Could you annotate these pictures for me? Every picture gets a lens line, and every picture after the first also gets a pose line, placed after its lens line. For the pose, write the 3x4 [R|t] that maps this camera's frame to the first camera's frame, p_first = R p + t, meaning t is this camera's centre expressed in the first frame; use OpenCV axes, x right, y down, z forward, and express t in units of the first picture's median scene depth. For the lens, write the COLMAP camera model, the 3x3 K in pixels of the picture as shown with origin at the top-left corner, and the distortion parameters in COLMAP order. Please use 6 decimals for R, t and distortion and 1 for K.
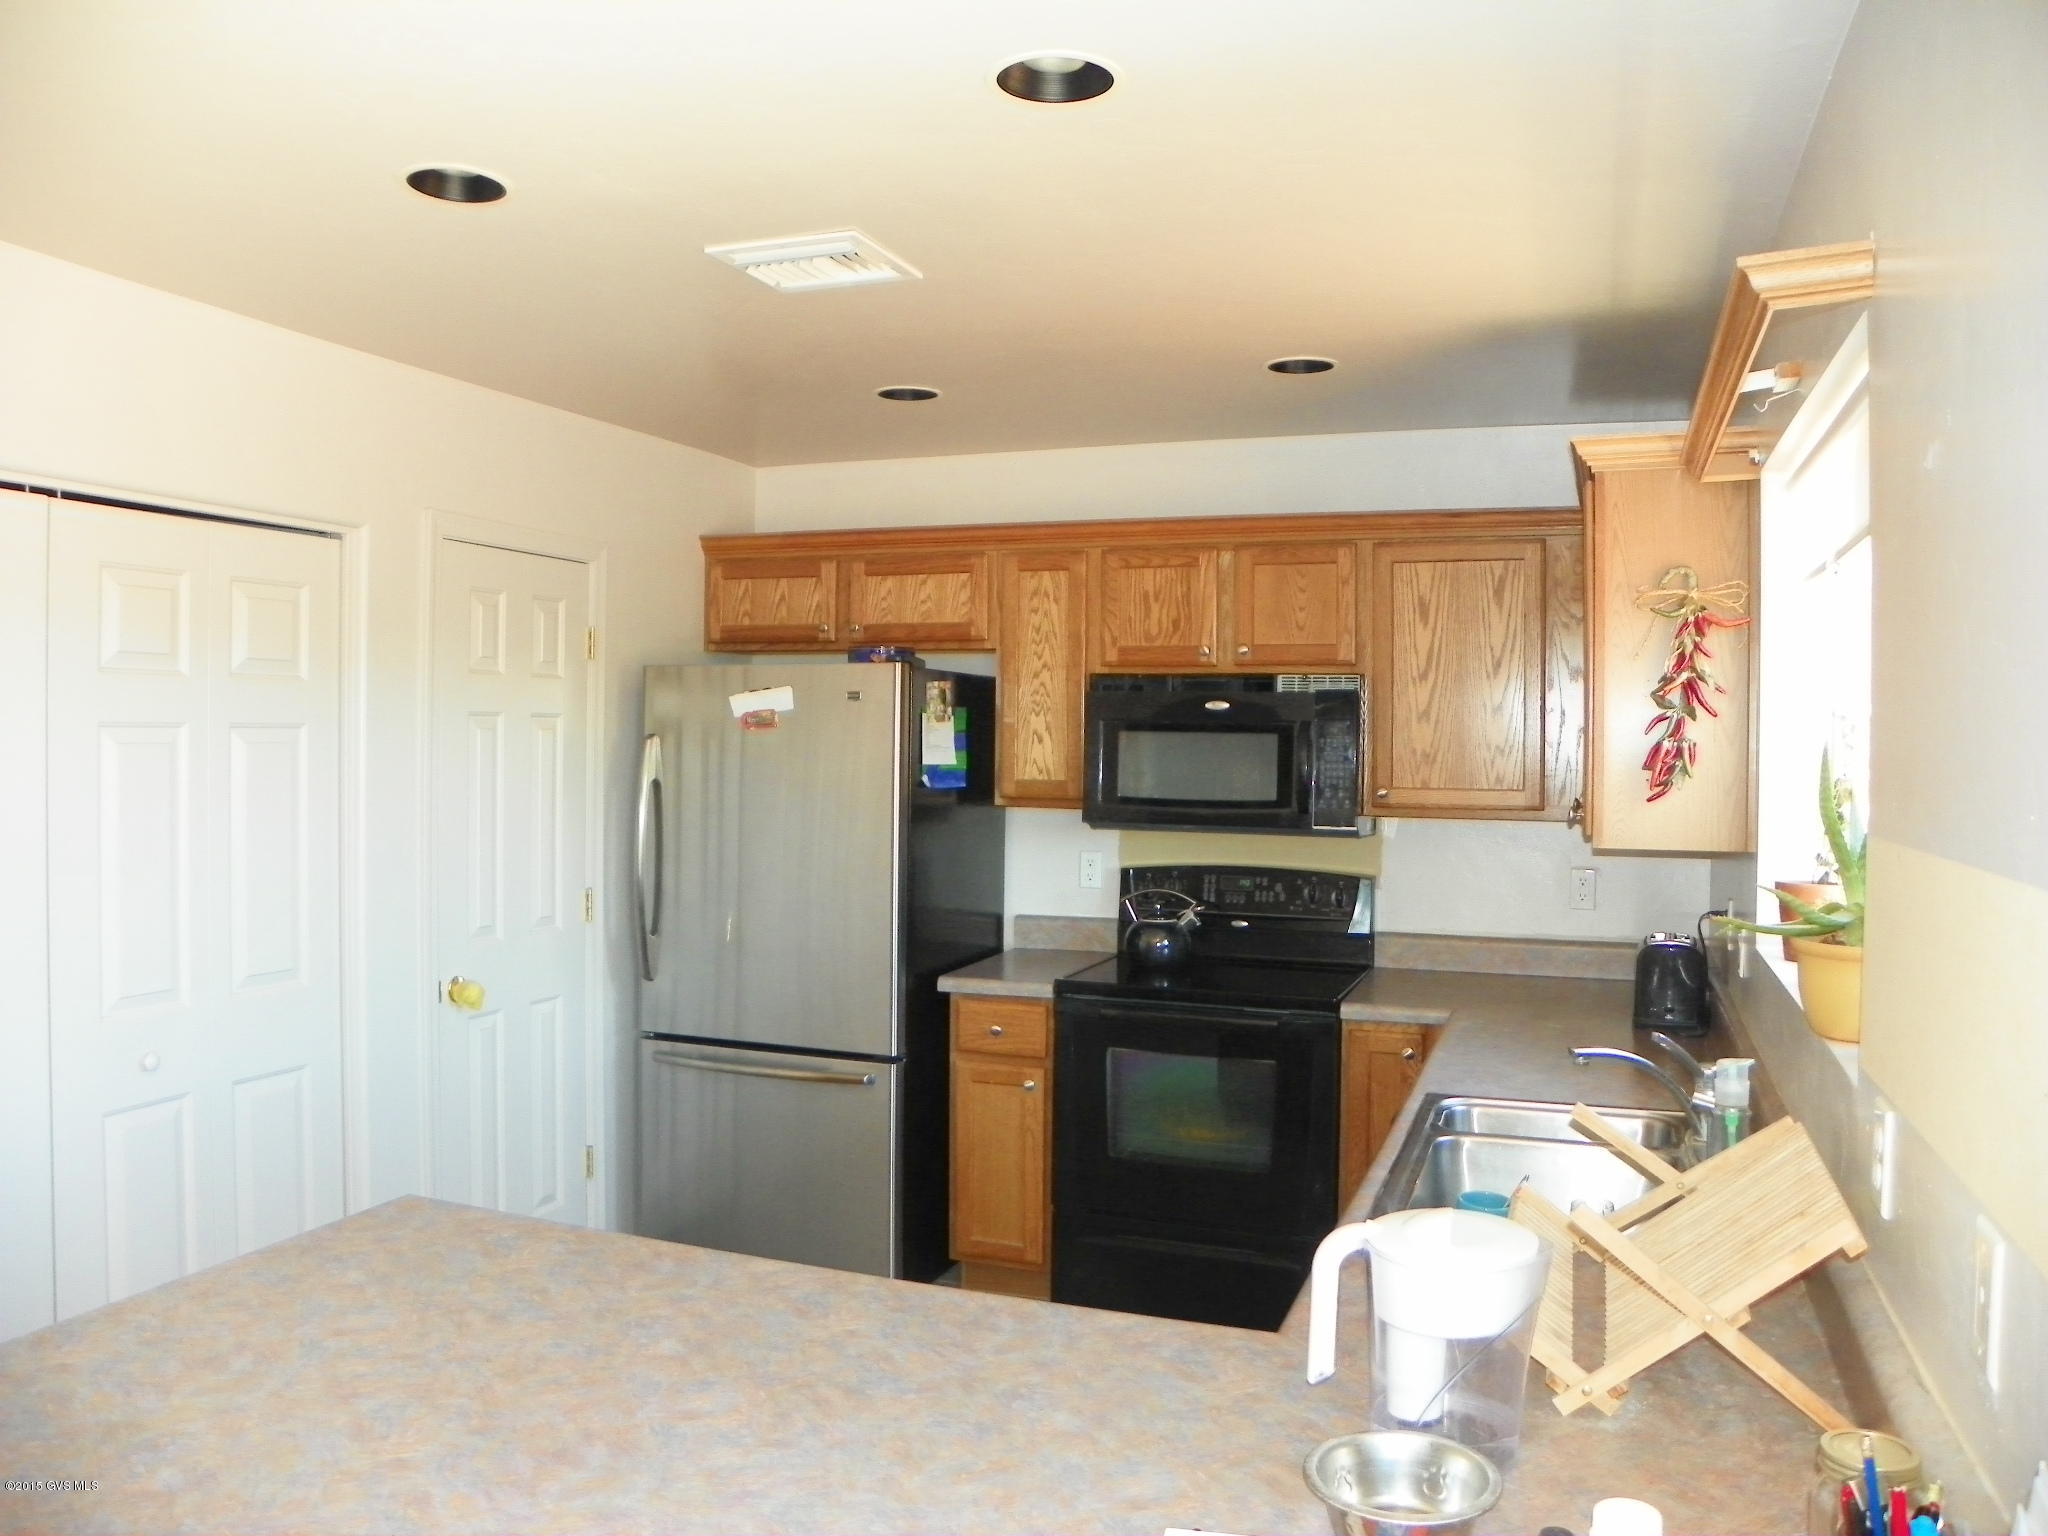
lens RADIAL K [[1549.3, 0, 1024.0], [0, 1549.3, 768.0], [0, 0, 1]] dist [-0.138621, 0.005030]
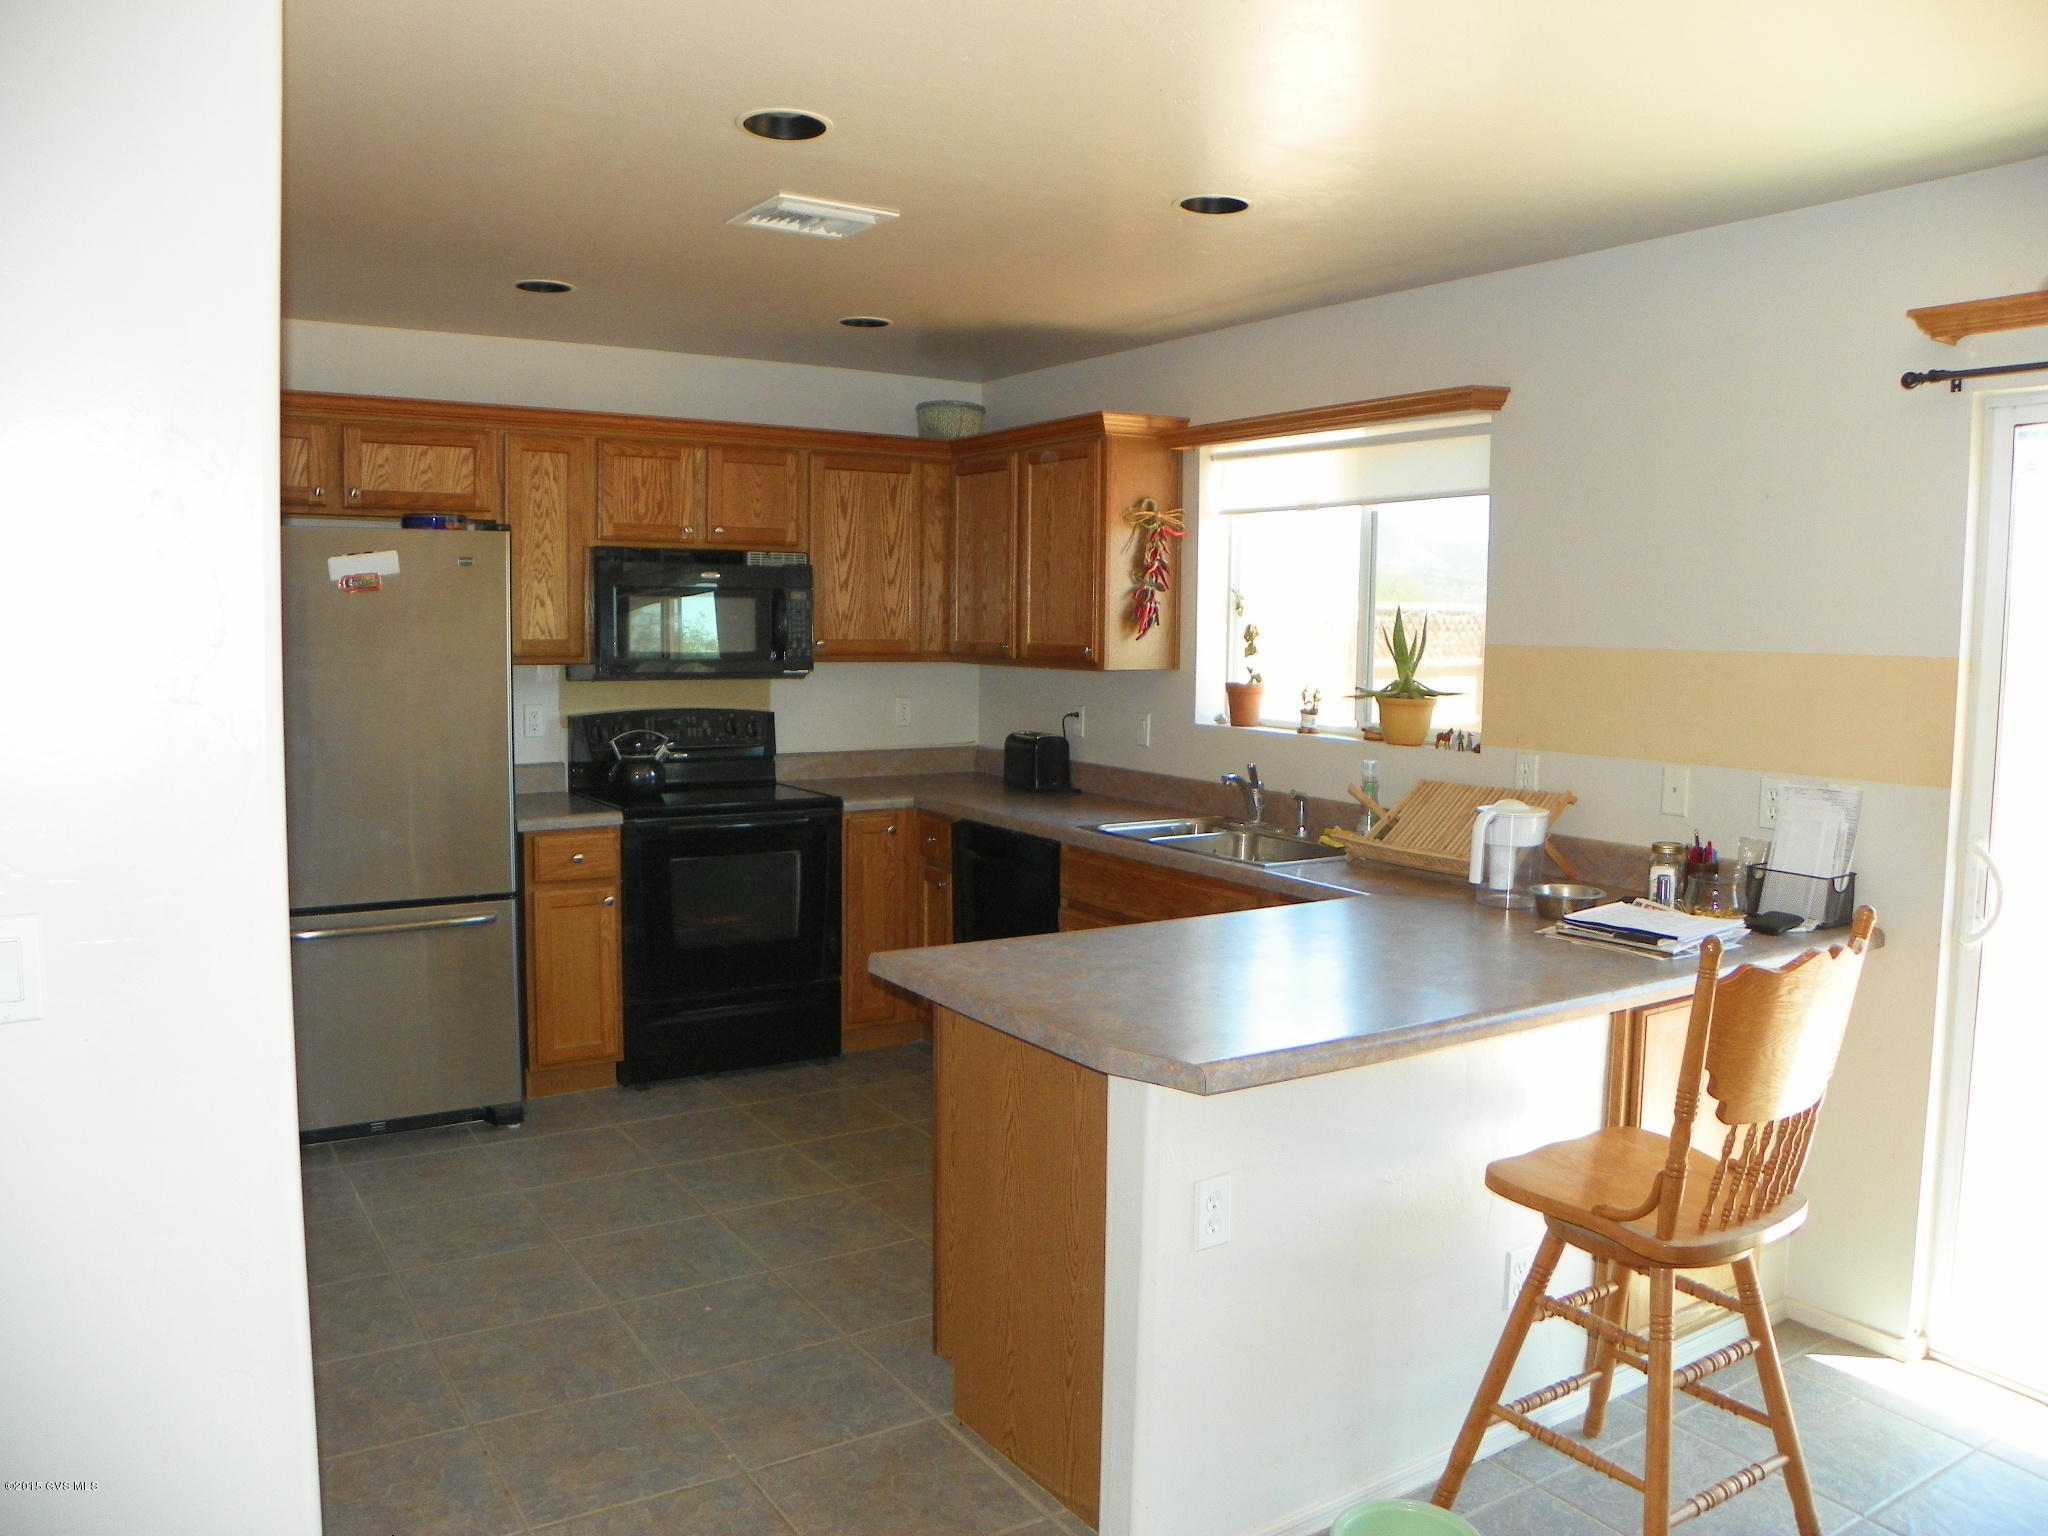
lens RADIAL K [[1549.3, 0, 1024.0], [0, 1549.3, 768.0], [0, 0, 1]] dist [-0.138621, 0.005030]
pose [[0.593079, -0.077301, 0.801425, -0.698042], [0.012326, 0.996136, 0.086960, 0.008754], [-0.805050, -0.041696, 0.591740, 0.065626]]
